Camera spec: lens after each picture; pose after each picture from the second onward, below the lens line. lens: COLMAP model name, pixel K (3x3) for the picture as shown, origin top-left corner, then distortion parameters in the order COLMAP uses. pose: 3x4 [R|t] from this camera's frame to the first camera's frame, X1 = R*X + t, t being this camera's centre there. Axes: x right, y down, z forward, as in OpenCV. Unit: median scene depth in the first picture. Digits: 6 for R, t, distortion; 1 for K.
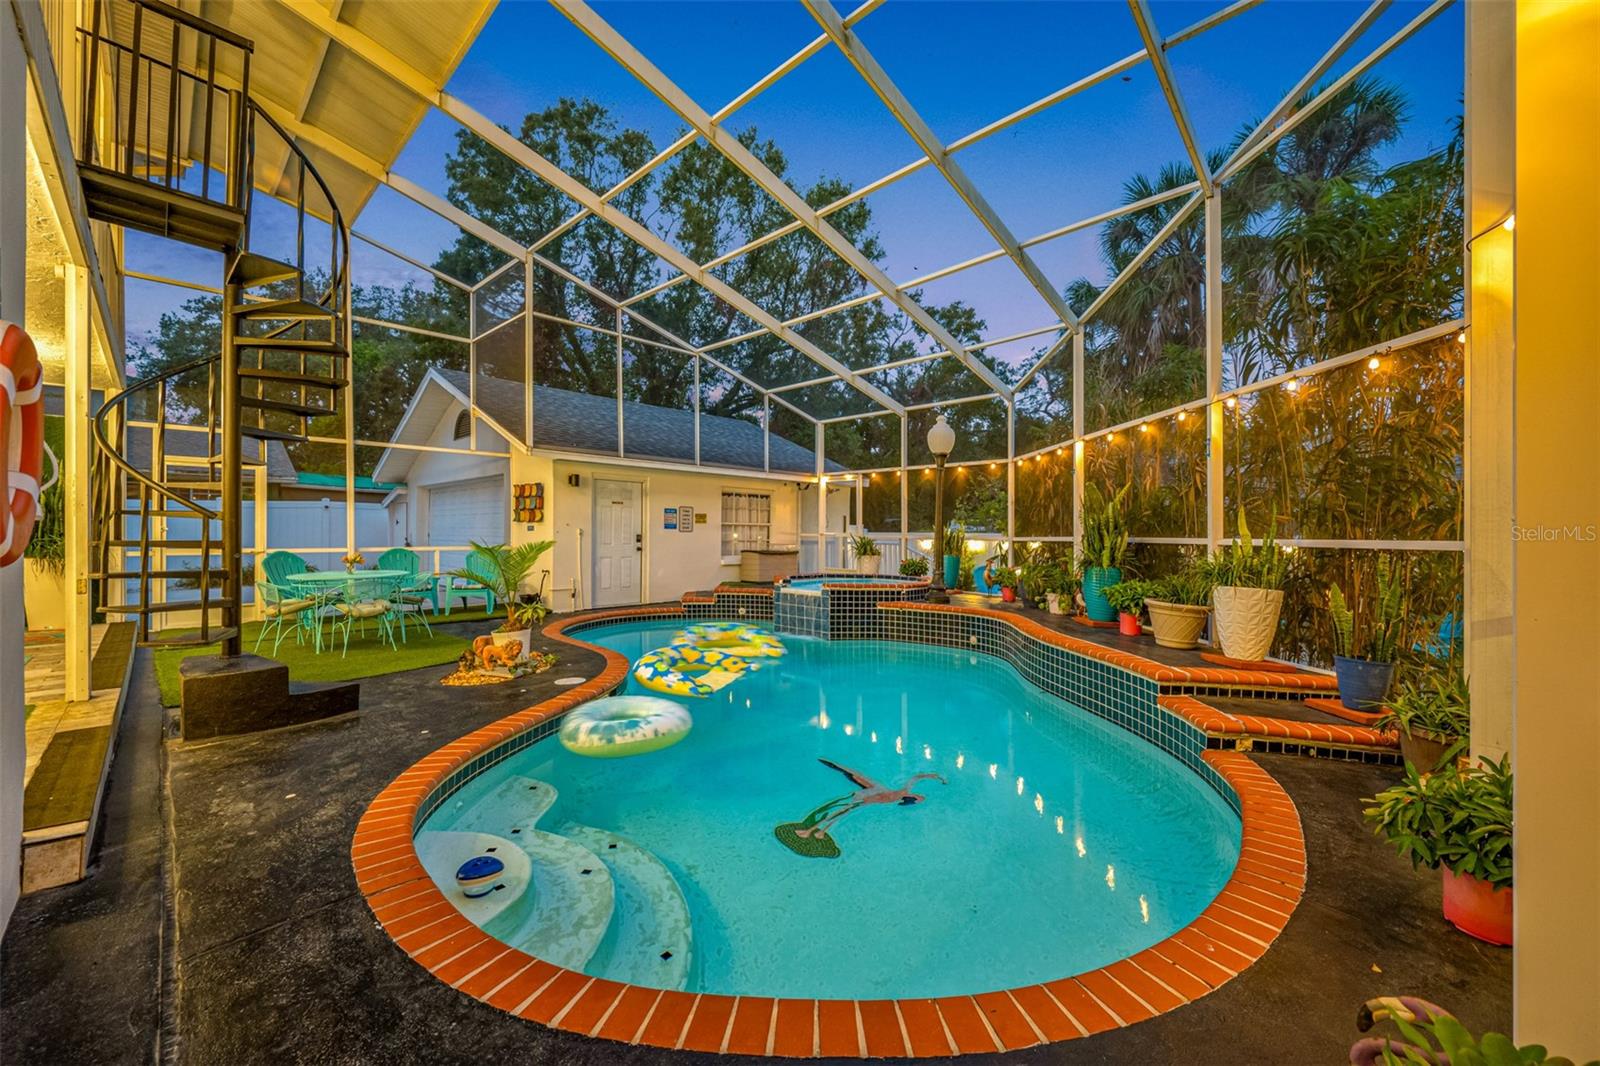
lens RADIAL K [[639.2, 0, 802.3], [0, 639.2, 527.0], [0, 0, 1]] dist [-0.000148, 0.000062]
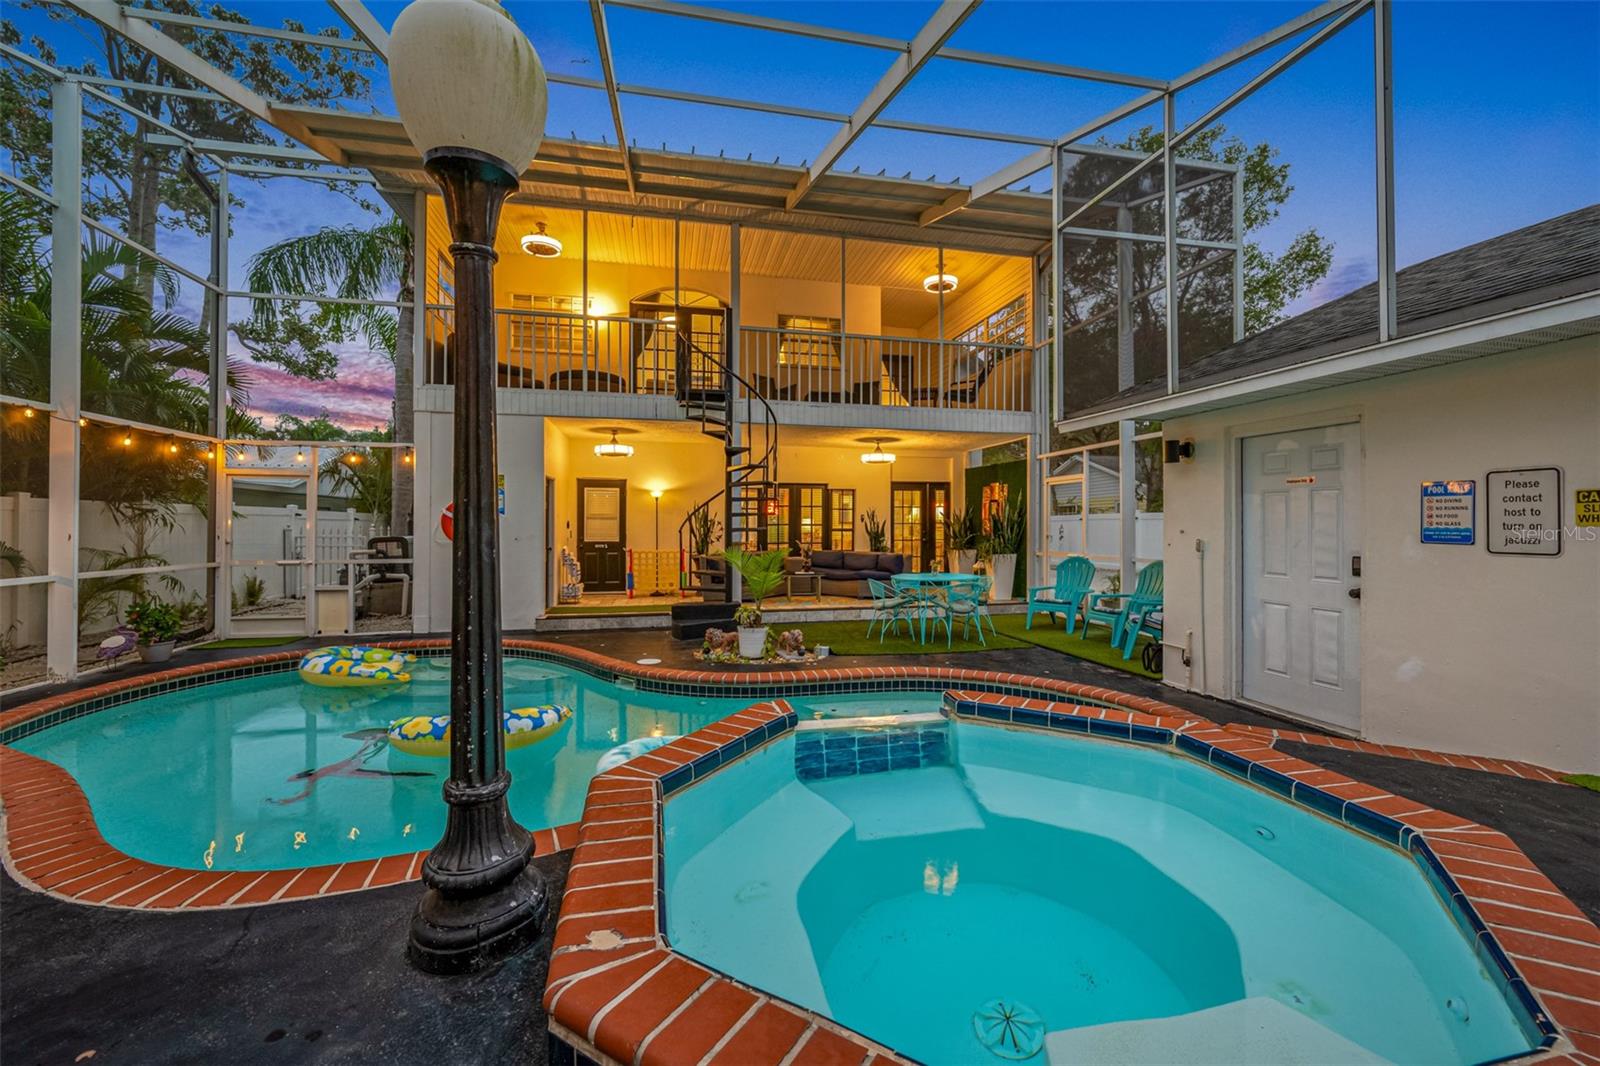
lens RADIAL K [[639.2, 0, 802.3], [0, 639.2, 527.0], [0, 0, 1]] dist [-0.000148, 0.000062]
pose [[-0.536635, -0.002895, -0.843810, 0.267899], [0.006278, 0.999953, -0.007423, -0.005992], [0.843791, -0.009281, -0.536591, 0.961336]]
